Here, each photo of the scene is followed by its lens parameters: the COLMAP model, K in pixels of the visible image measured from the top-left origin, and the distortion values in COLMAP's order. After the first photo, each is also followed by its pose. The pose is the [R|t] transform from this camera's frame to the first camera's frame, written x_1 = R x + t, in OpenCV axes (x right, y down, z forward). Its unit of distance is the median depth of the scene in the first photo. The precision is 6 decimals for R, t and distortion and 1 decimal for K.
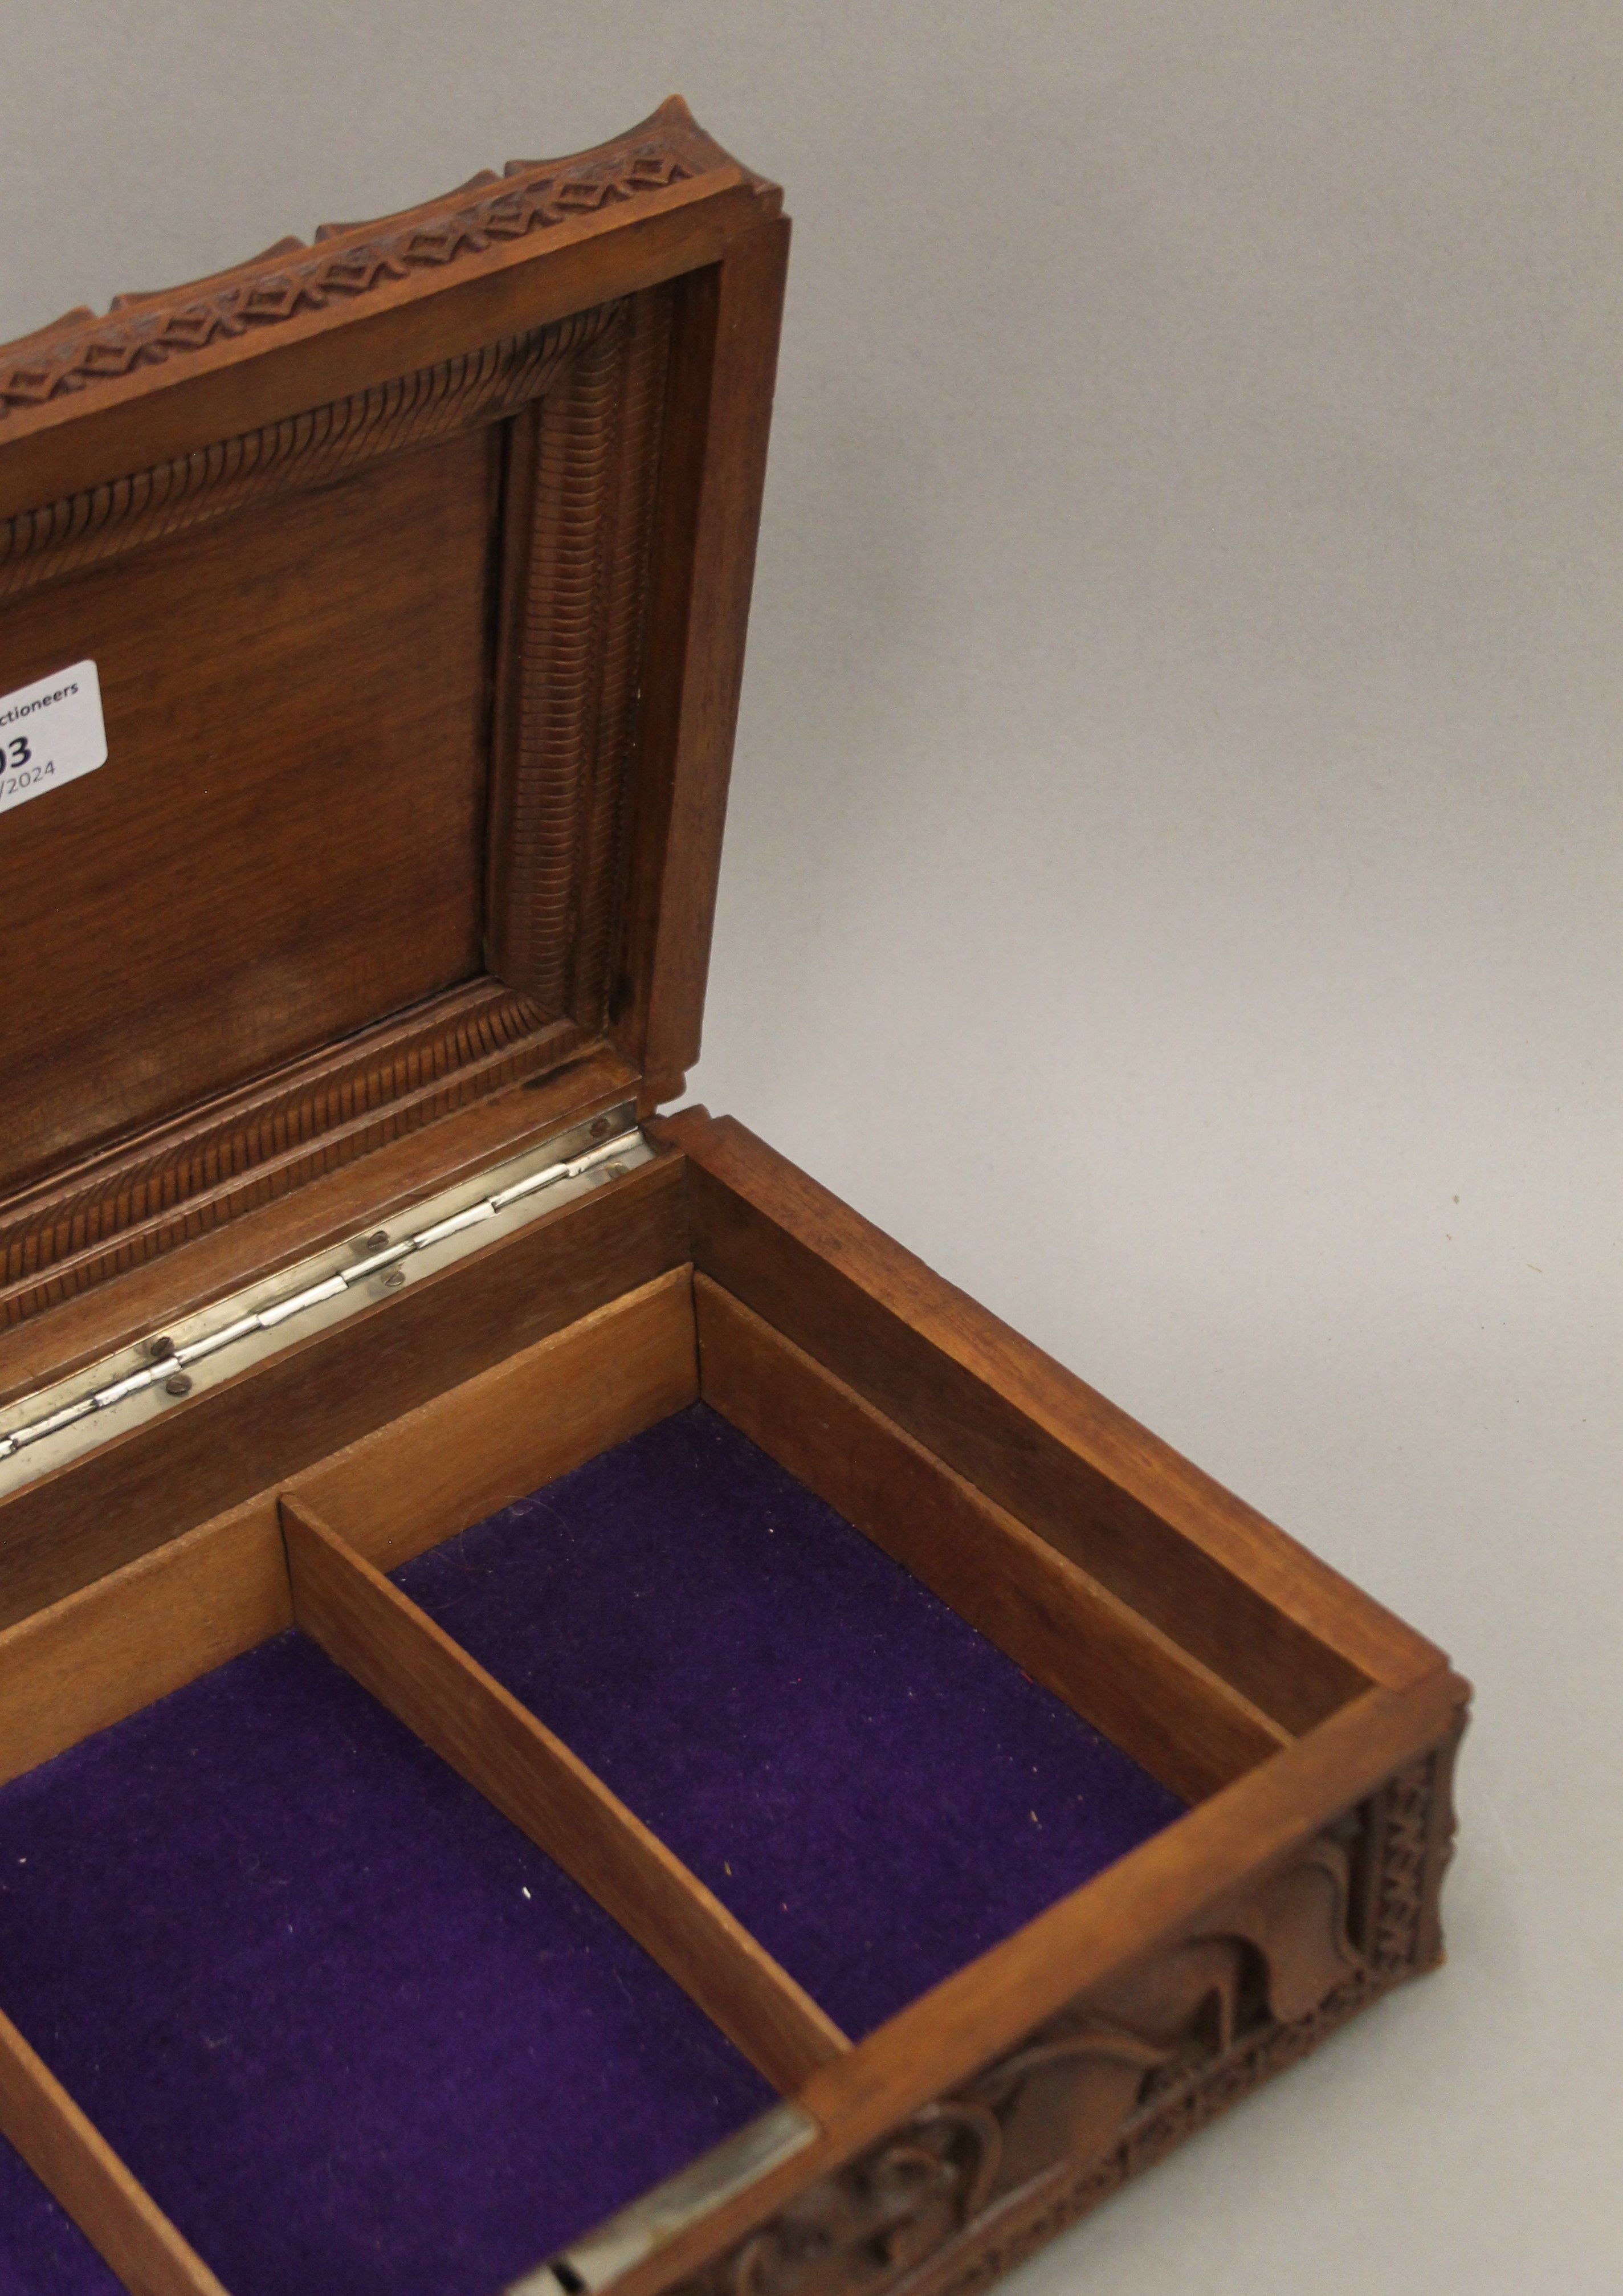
lens RADIAL K [[3622.3, 0, 804.5], [0, 3622.3, 1145.8], [0, 0, 1]] dist [-0.032352, 0.000000]
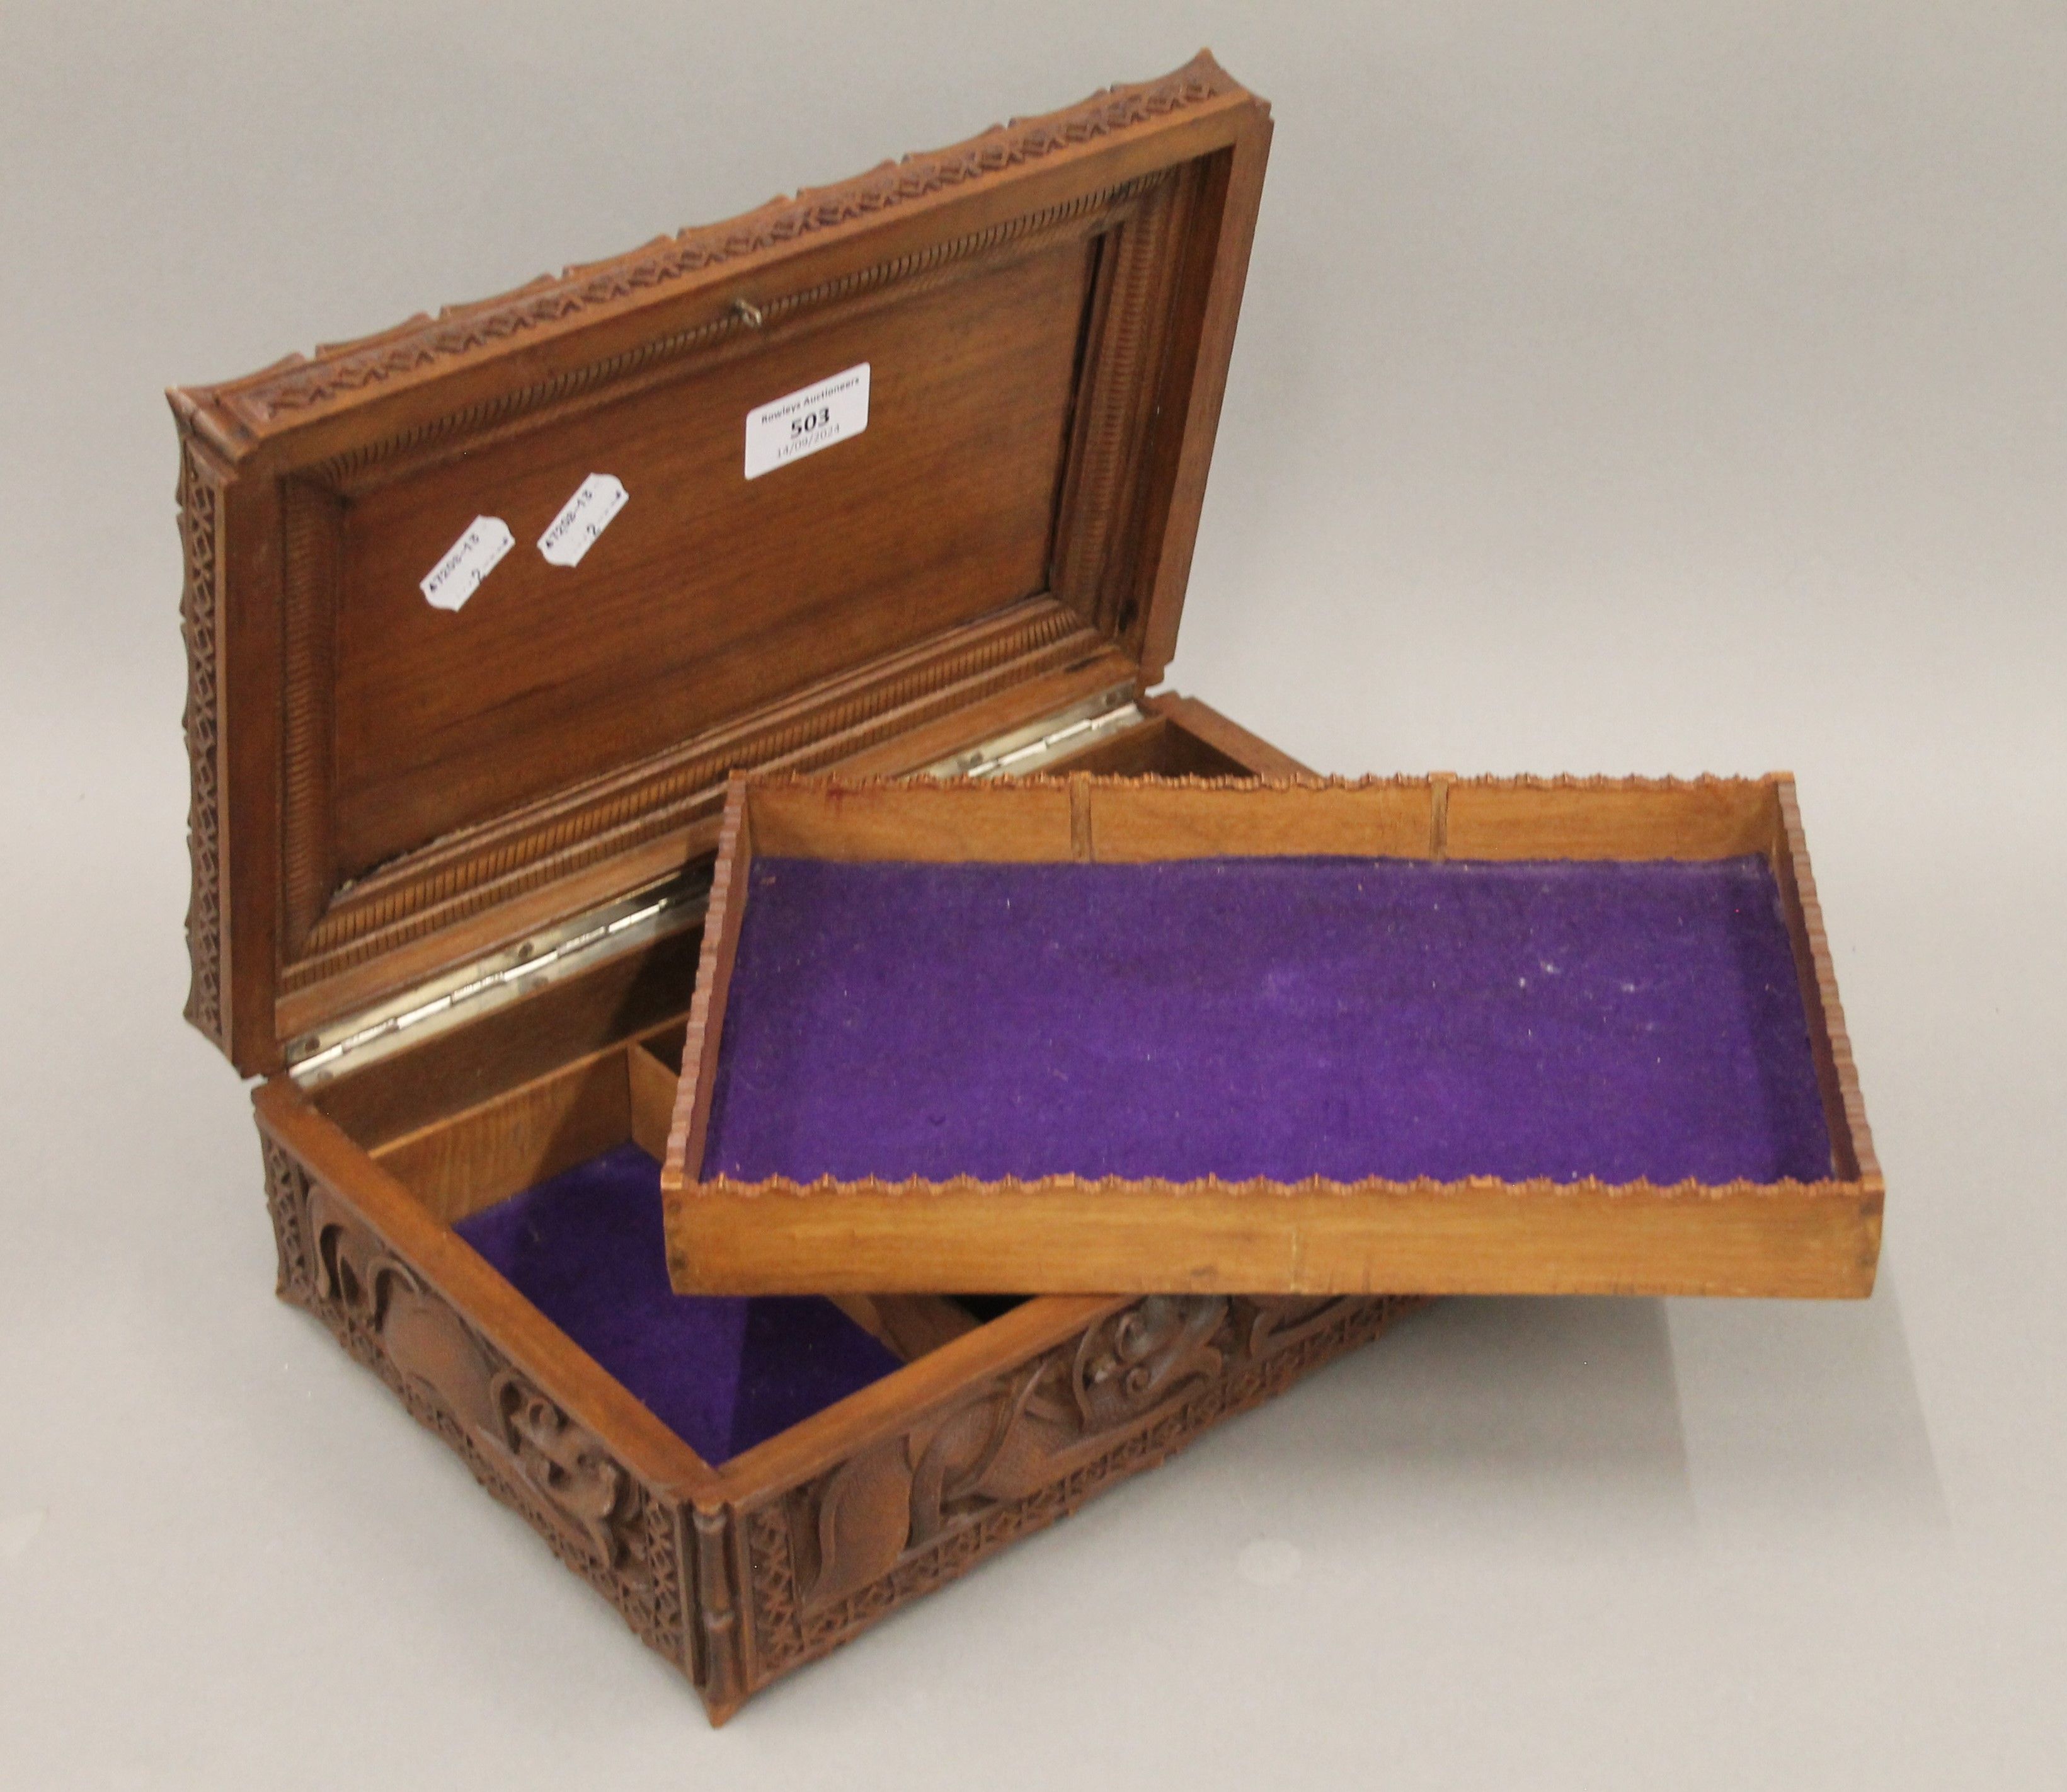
lens RADIAL K [[3979.1, 0, 1039.1], [0, 3979.1, 902.0], [0, 0, 1]] dist [-0.032628, 0.000000]
pose [[0.999757, 0.017910, 0.012864, -0.125122], [-0.017031, 0.997709, -0.065475, 0.224556], [-0.014008, 0.065240, 0.997771, -0.804956]]
